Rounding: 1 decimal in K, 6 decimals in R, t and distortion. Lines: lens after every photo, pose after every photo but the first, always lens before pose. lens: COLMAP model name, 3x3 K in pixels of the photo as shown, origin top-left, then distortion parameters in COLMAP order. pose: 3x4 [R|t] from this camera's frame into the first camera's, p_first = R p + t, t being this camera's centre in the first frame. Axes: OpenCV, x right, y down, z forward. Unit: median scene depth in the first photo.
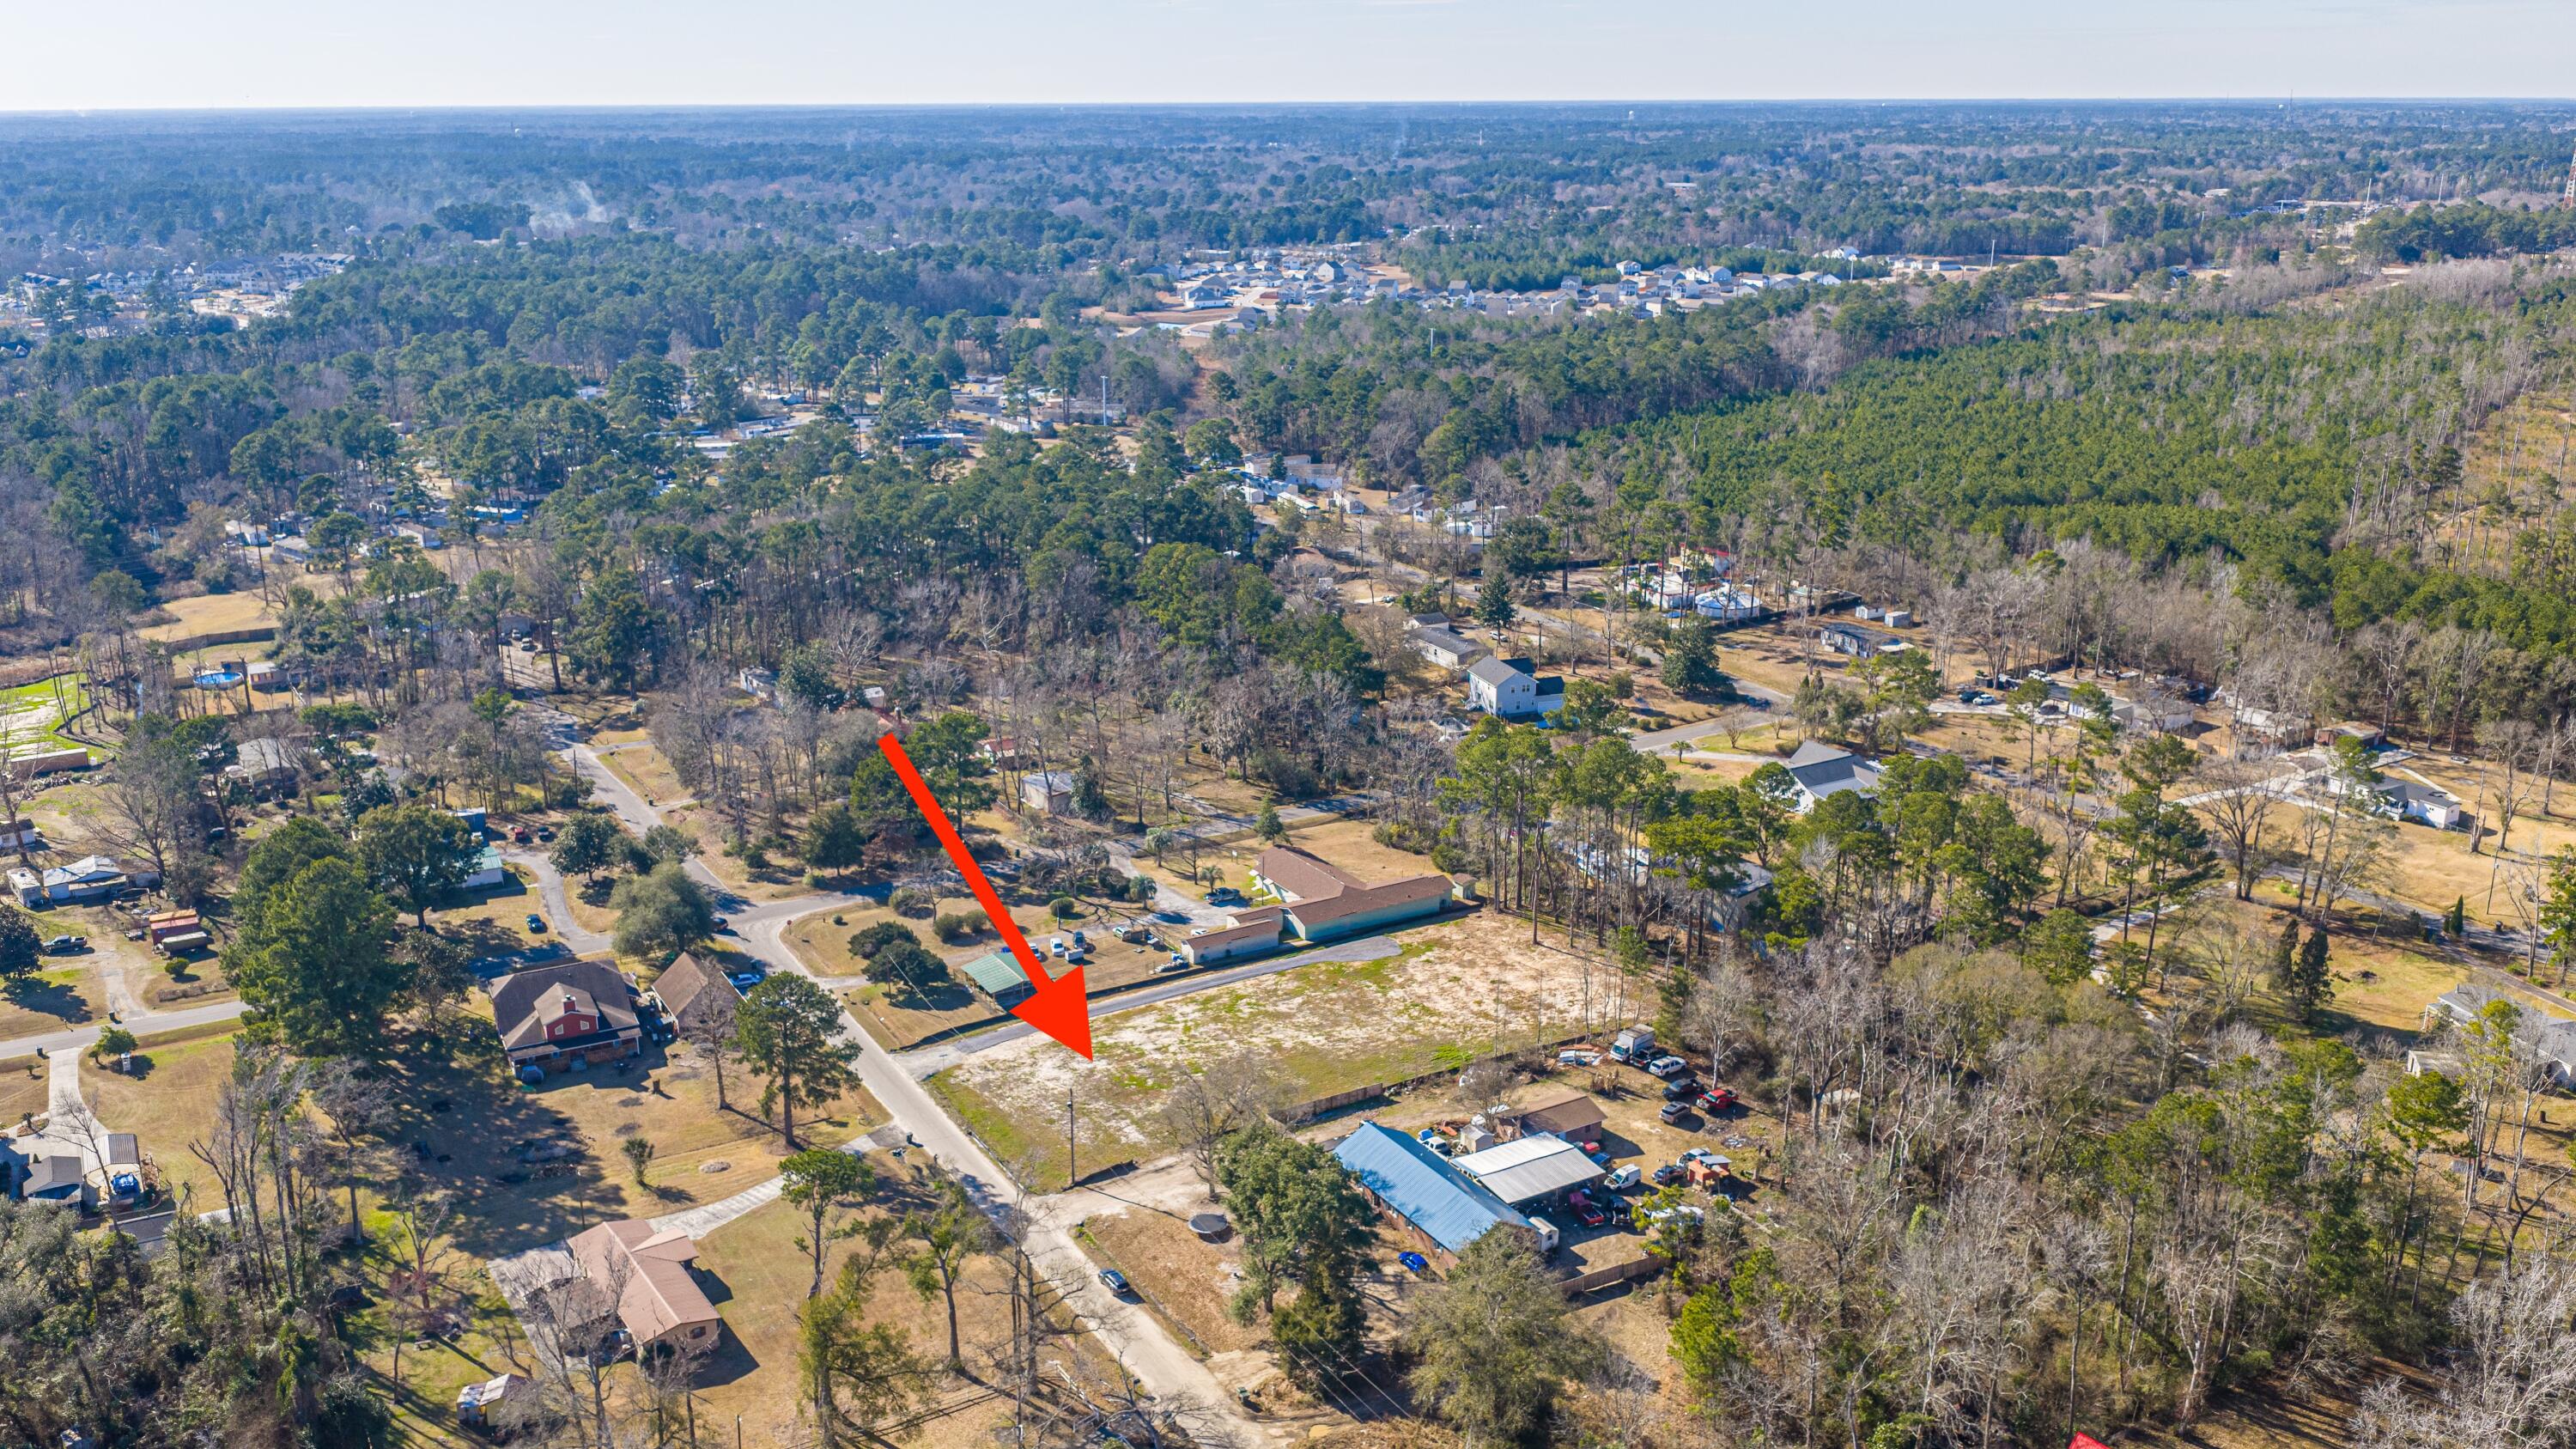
lens RADIAL K [[2118.7, 0, 1301.4], [0, 2118.7, 732.0], [0, 0, 1]] dist [0.022657, -0.052015]
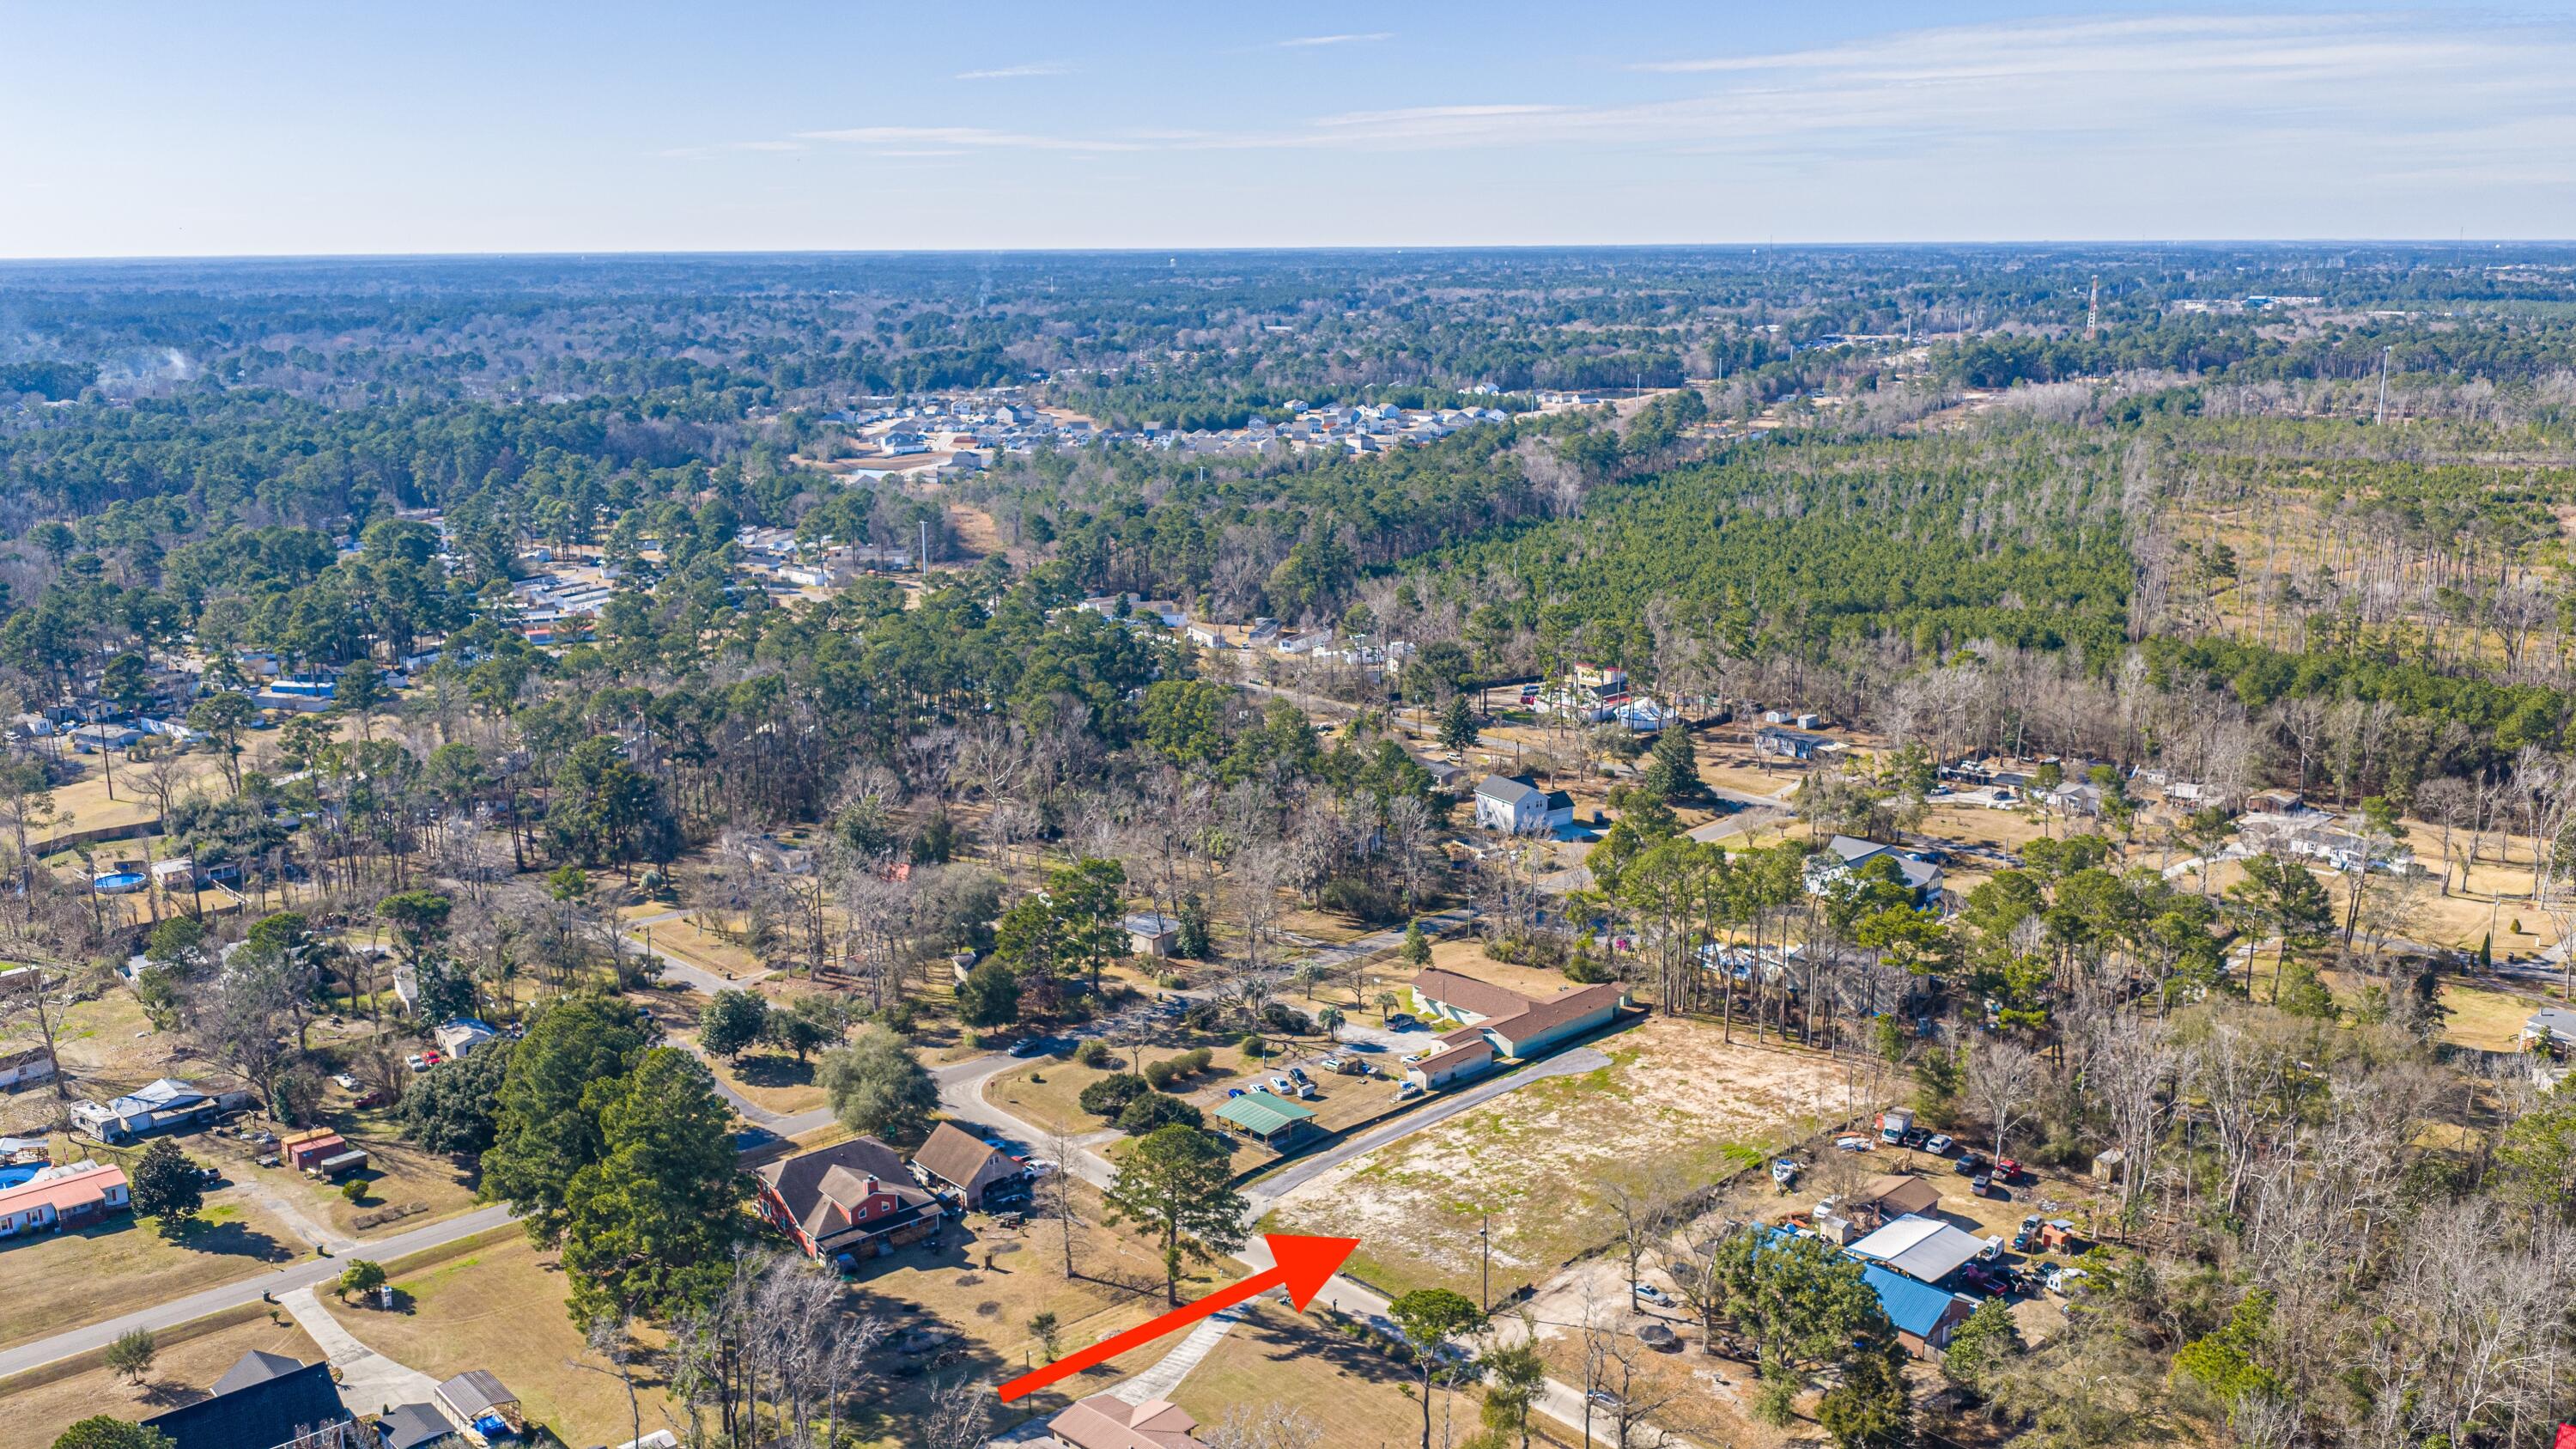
lens RADIAL K [[2118.7, 0, 1291.8], [0, 2118.7, 724.9], [0, 0, 1]] dist [0.022657, -0.052015]
pose [[0.976242, -0.050757, 0.210656, -0.242213], [0.065024, 0.995995, -0.061360, -0.003860], [-0.206698, 0.073600, 0.975633, 0.016988]]
